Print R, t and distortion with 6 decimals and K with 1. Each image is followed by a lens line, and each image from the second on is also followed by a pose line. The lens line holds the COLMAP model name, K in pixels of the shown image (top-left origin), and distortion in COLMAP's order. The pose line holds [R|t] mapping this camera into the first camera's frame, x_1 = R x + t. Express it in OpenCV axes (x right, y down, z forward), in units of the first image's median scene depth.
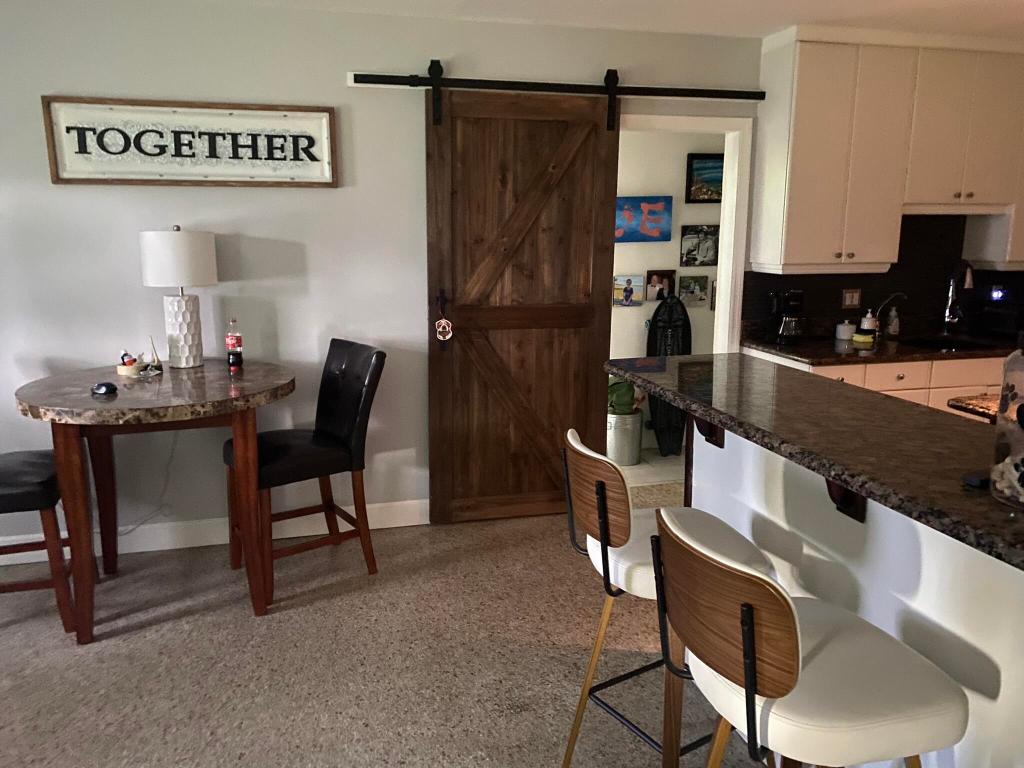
lens RADIAL K [[784.0, 0, 512.8], [0, 784.0, 378.6], [0, 0, 1]] dist [0.020598, -0.018477]
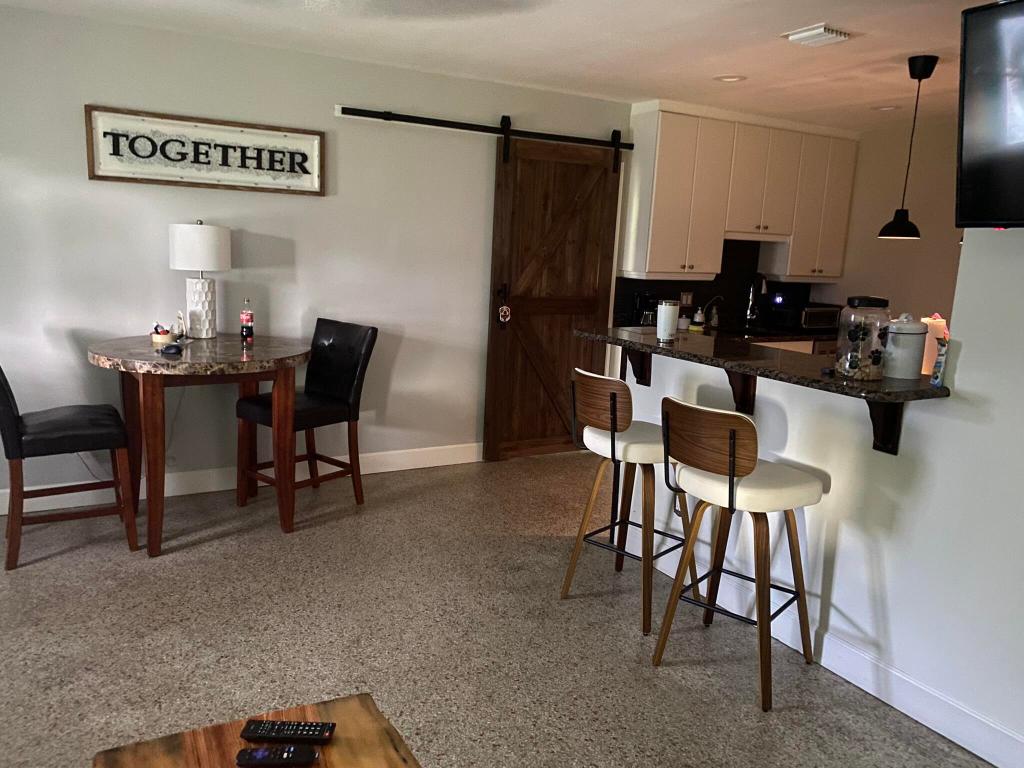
lens RADIAL K [[784.0, 0, 509.3], [0, 784.0, 386.2], [0, 0, 1]] dist [0.020598, -0.018477]
pose [[0.964747, -0.003239, 0.263158, -0.283445], [0.003961, 0.999990, -0.002216, 0.063899], [-0.263148, 0.003180, 0.964750, -0.286746]]
